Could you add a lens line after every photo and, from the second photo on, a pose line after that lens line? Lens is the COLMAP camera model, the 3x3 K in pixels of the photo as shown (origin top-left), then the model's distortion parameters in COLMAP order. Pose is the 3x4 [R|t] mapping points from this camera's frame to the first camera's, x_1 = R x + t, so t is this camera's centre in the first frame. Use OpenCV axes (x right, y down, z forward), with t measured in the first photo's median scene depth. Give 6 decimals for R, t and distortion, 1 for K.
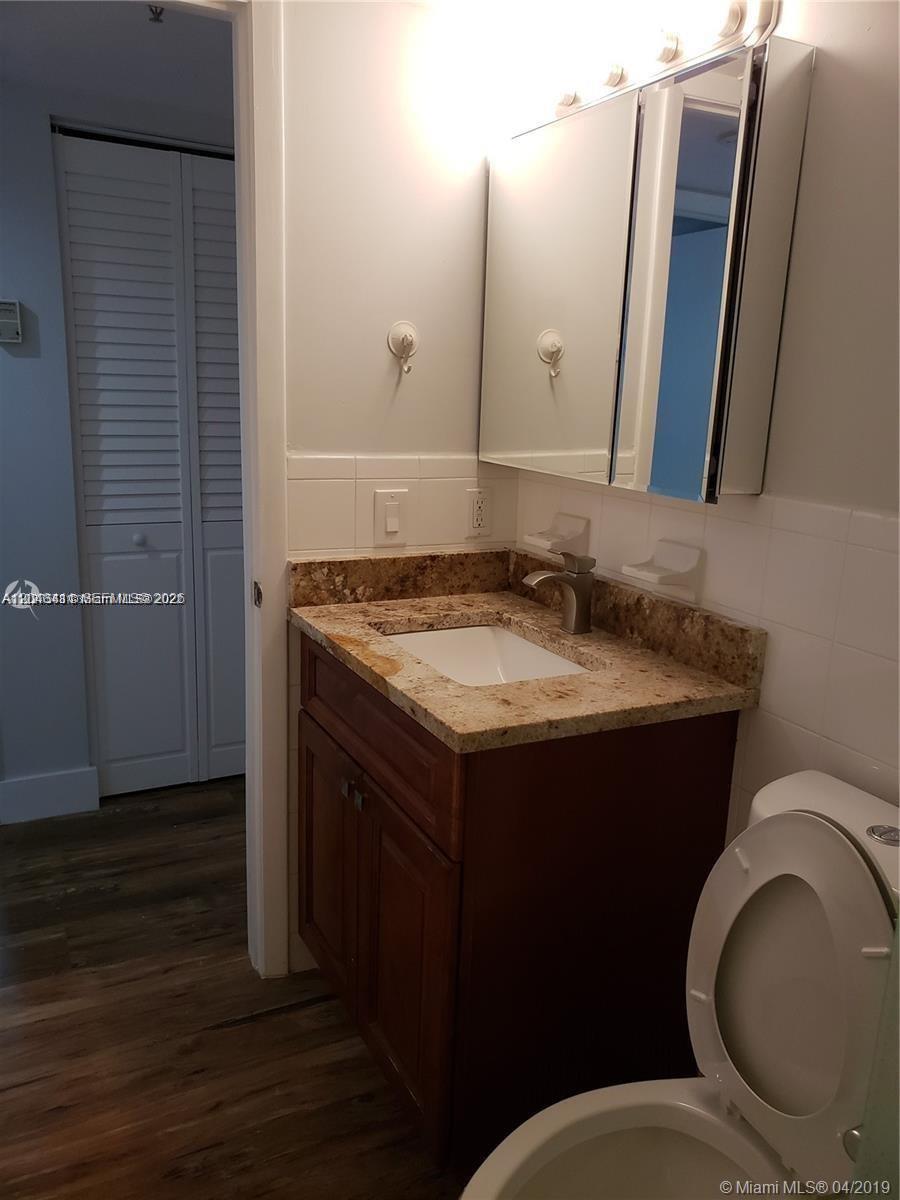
lens RADIAL K [[936.4, 0, 450.2], [0, 936.4, 599.4], [0, 0, 1]] dist [0.030972, -0.013398]
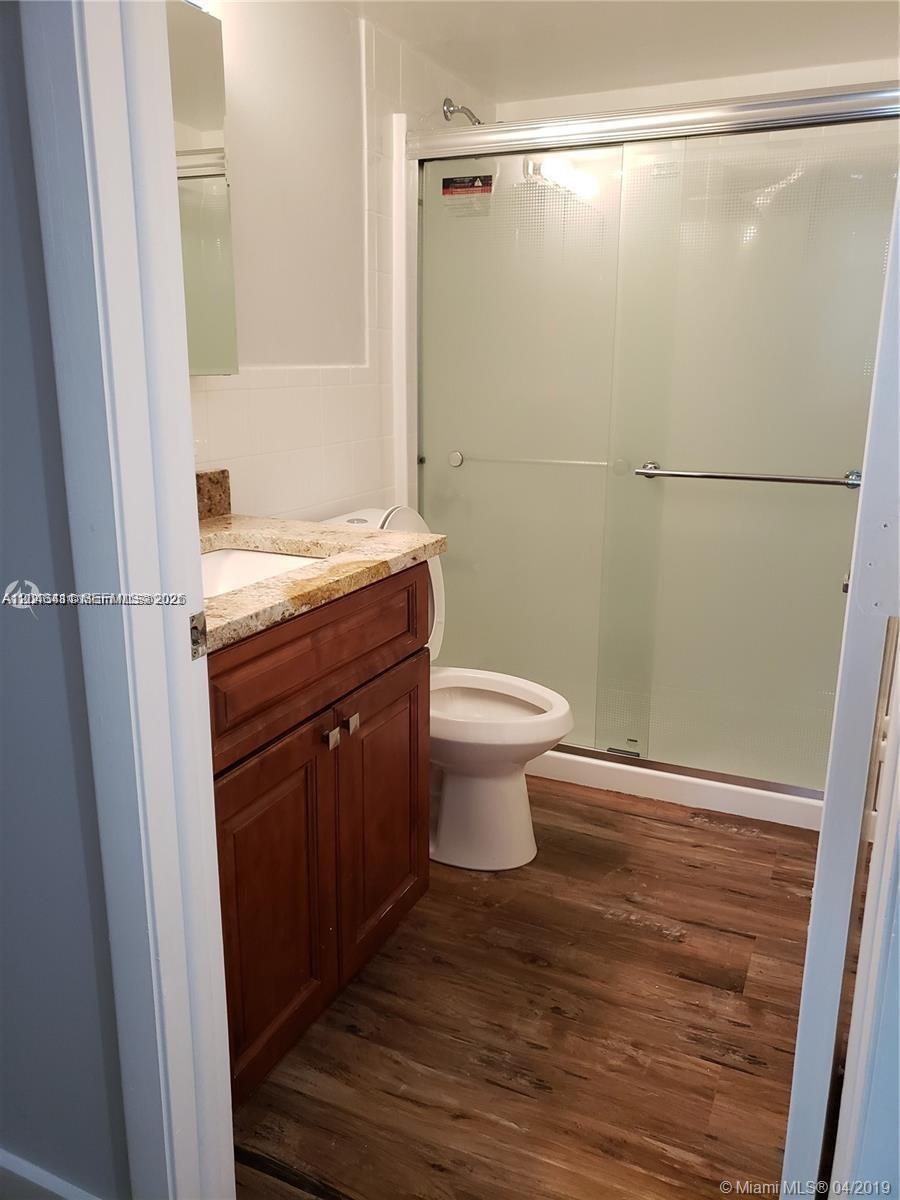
lens RADIAL K [[936.4, 0, 449.0], [0, 936.4, 599.5], [0, 0, 1]] dist [0.030972, -0.013398]
pose [[-0.620657, -0.228989, 0.749899, -0.814646], [0.166382, 0.896160, 0.411358, -0.261562], [-0.766226, 0.380082, -0.518108, 1.323581]]
